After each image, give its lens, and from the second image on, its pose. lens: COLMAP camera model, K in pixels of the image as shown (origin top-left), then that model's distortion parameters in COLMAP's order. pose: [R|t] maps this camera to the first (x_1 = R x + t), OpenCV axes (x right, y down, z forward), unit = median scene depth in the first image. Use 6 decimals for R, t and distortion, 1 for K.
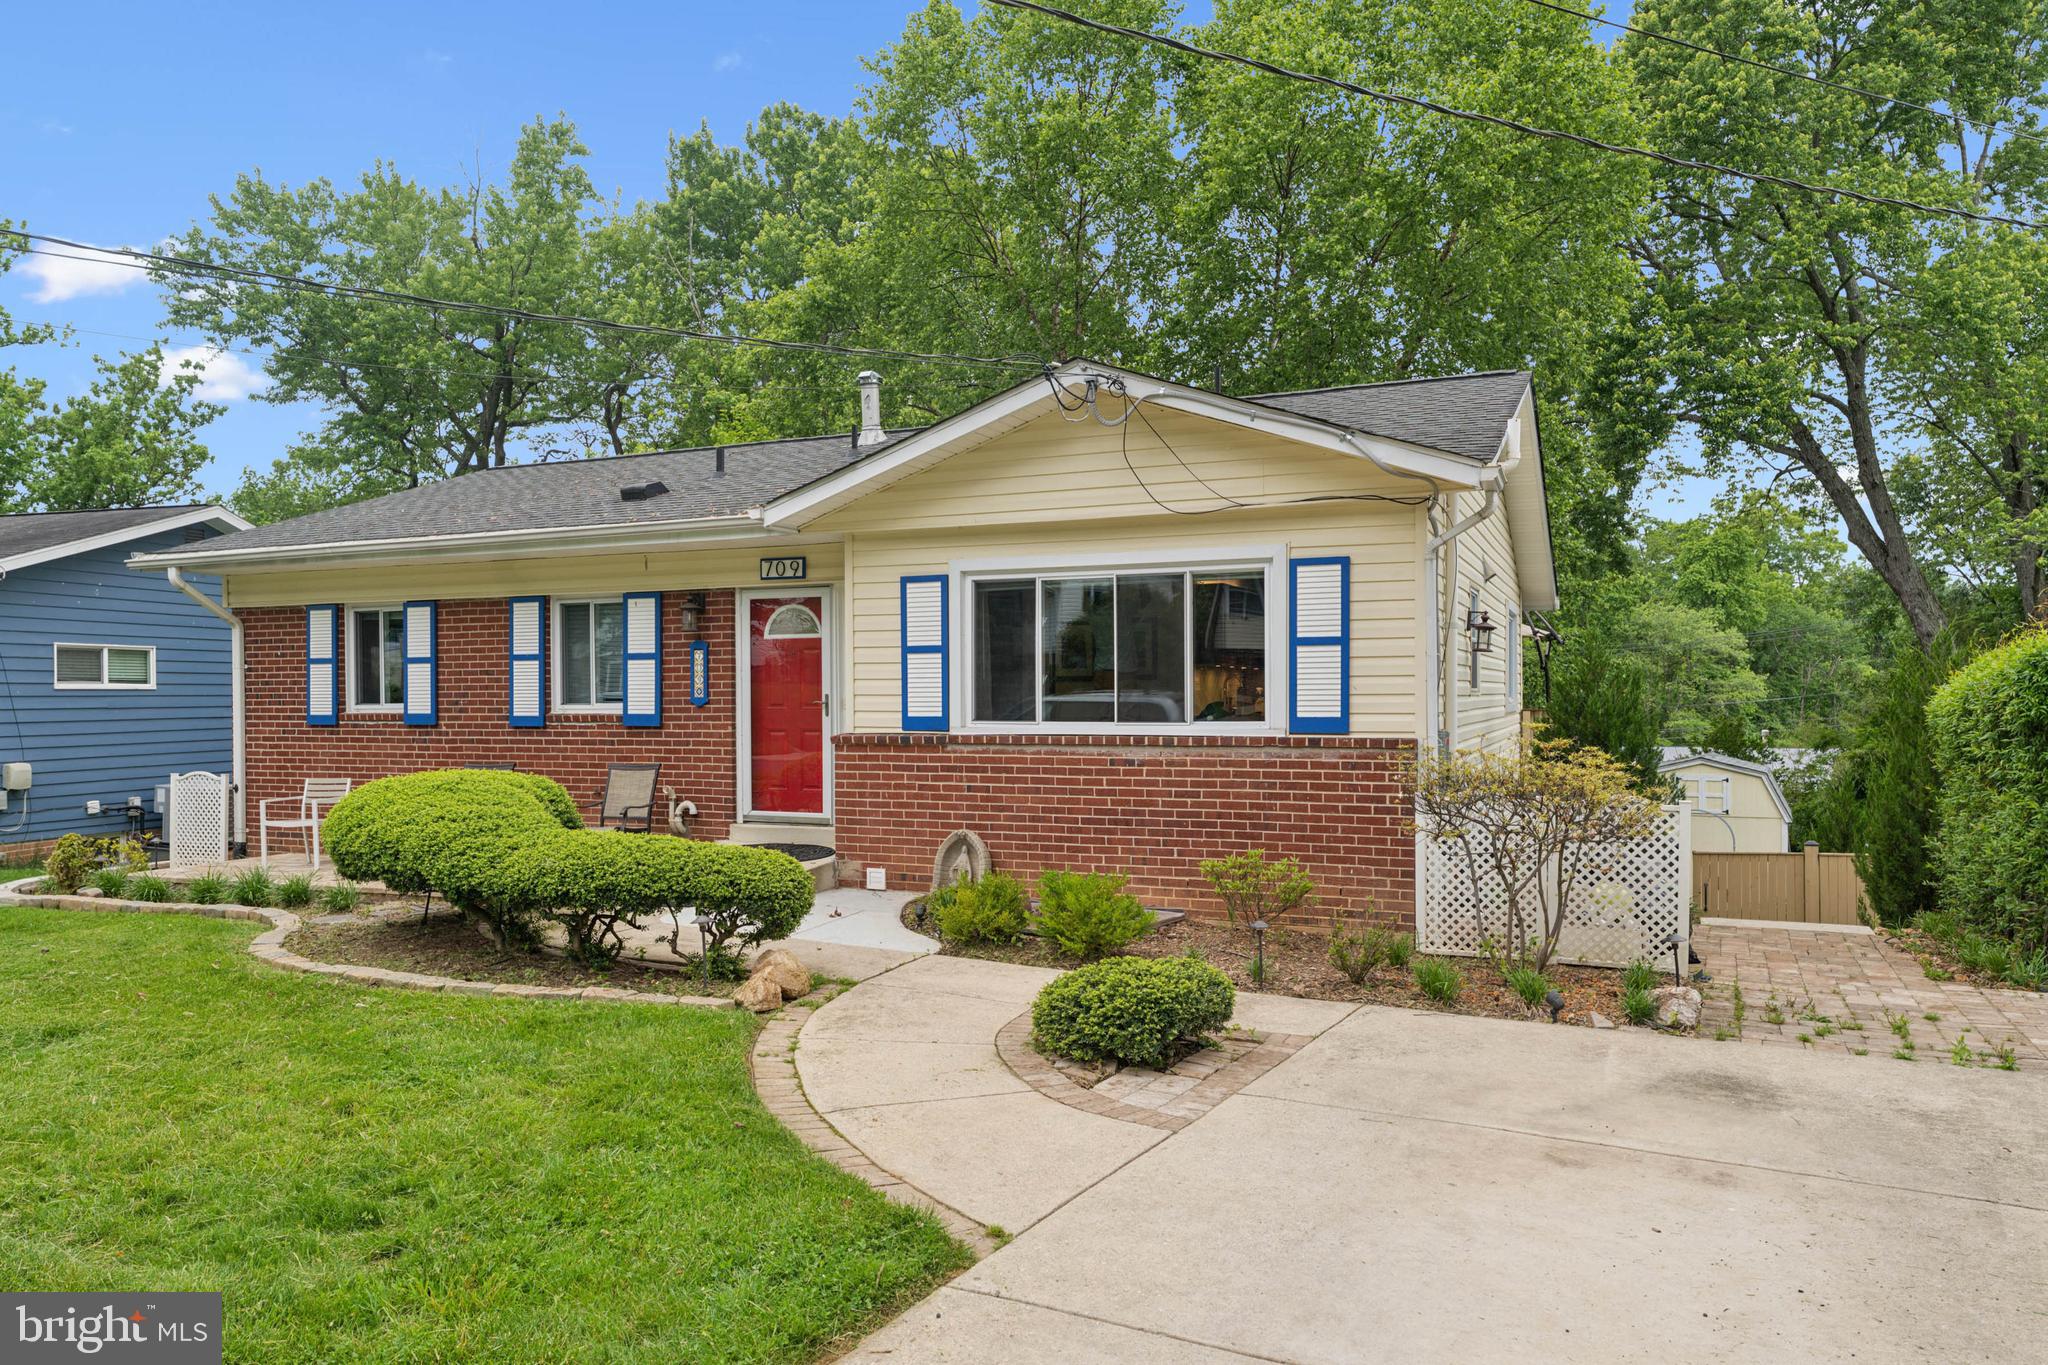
lens RADIAL K [[1402.7, 0, 1024.0], [0, 1402.7, 682.5], [0, 0, 1]] dist [0.003663, 0.000525]
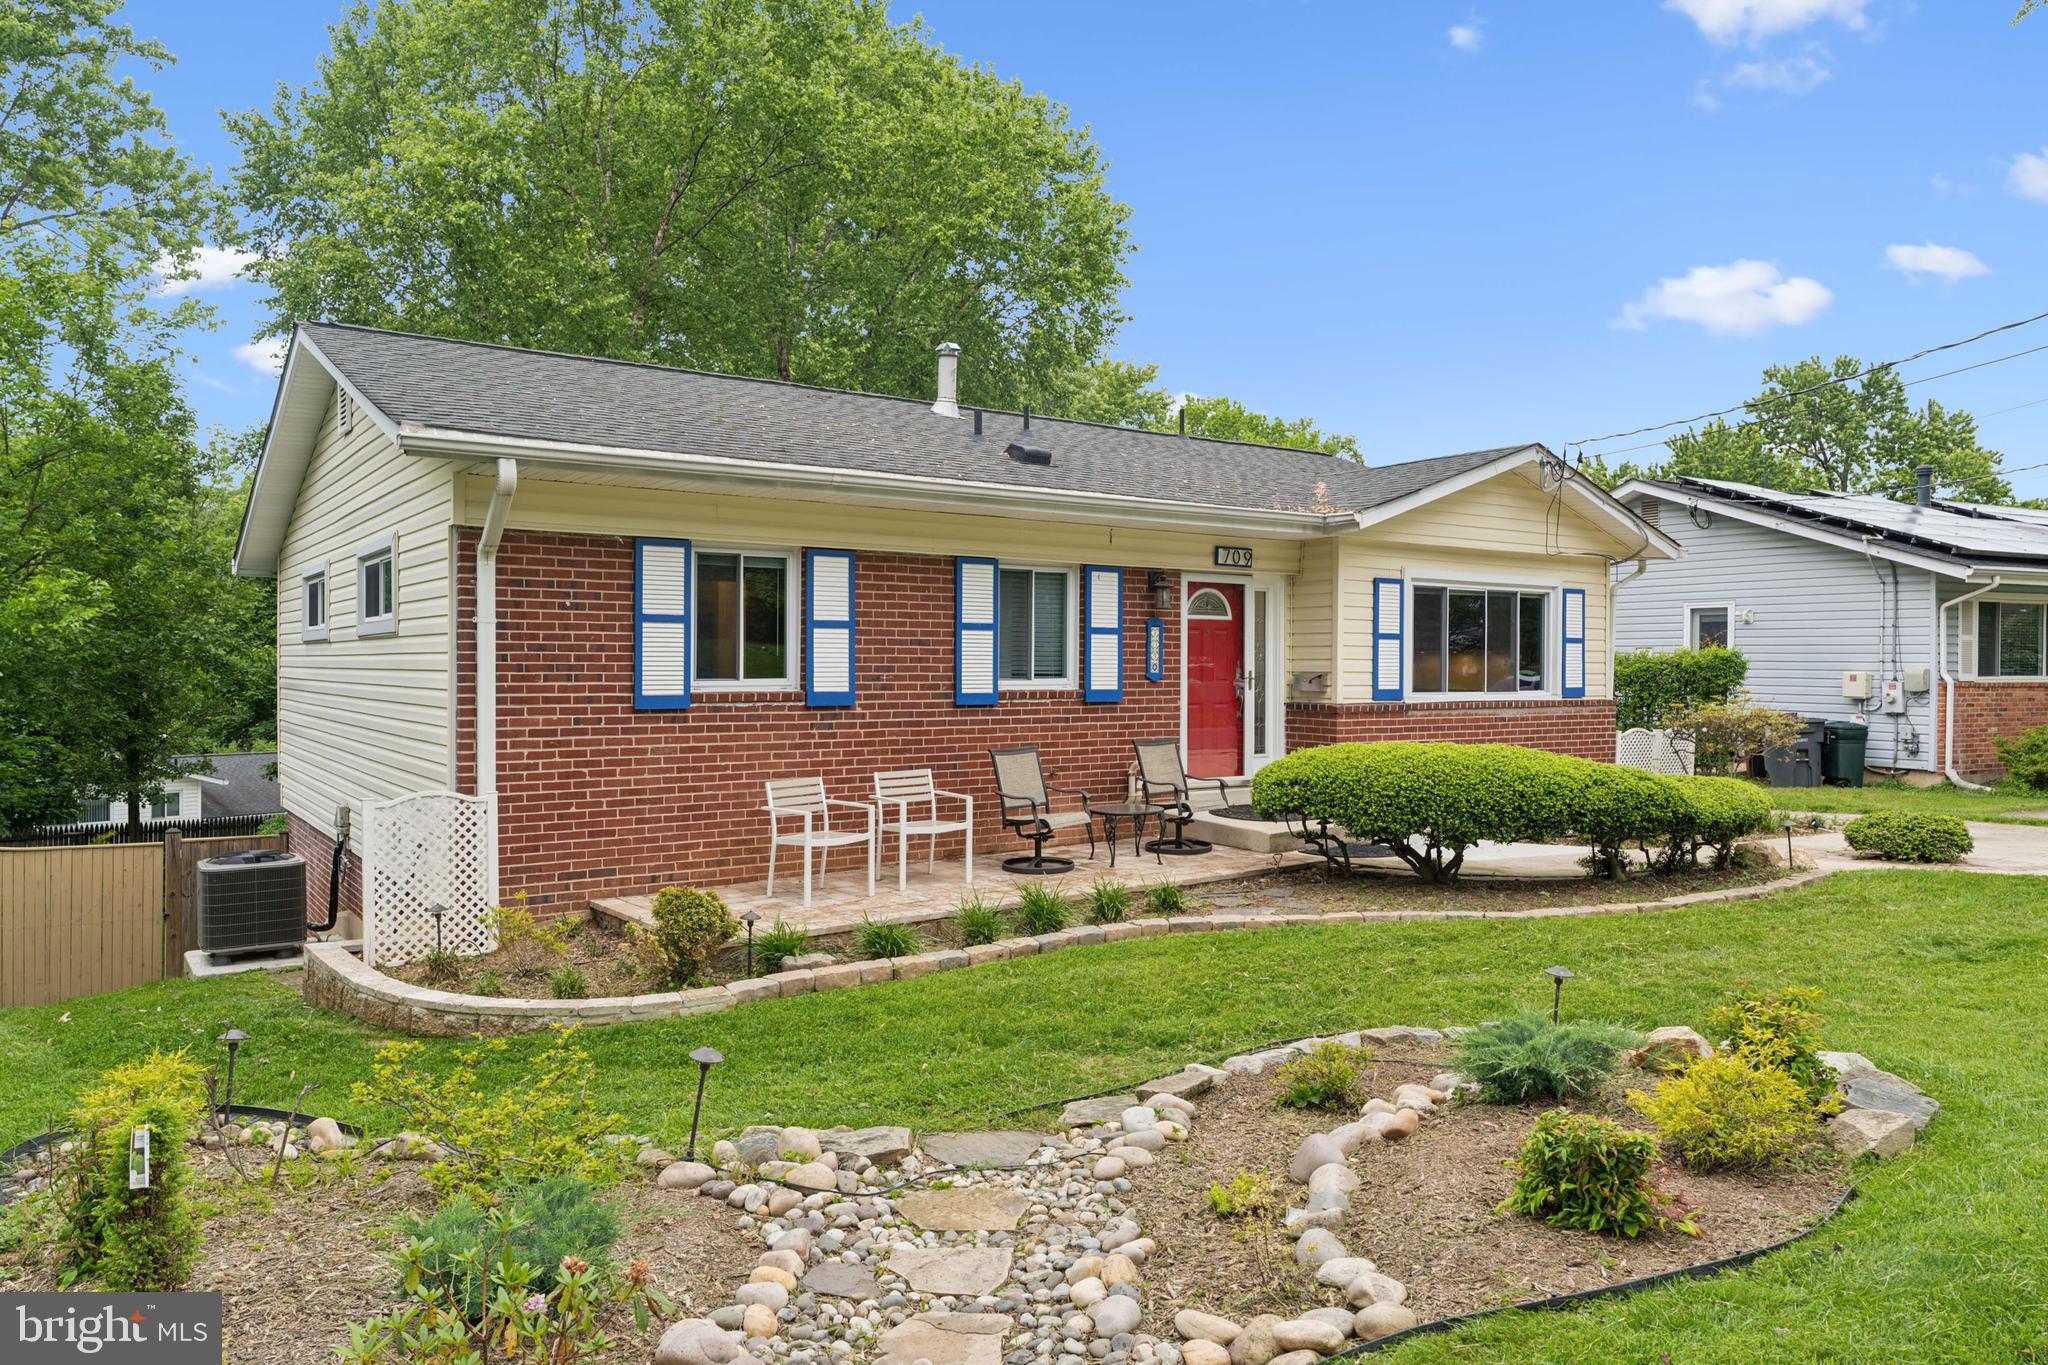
lens RADIAL K [[1402.7, 0, 1024.0], [0, 1402.7, 682.5], [0, 0, 1]] dist [0.003663, 0.000525]
pose [[0.507976, -0.004377, 0.861360, -1.152986], [-0.015586, 0.999777, 0.014272, 0.004363], [-0.861230, -0.020675, 0.507794, 0.552275]]
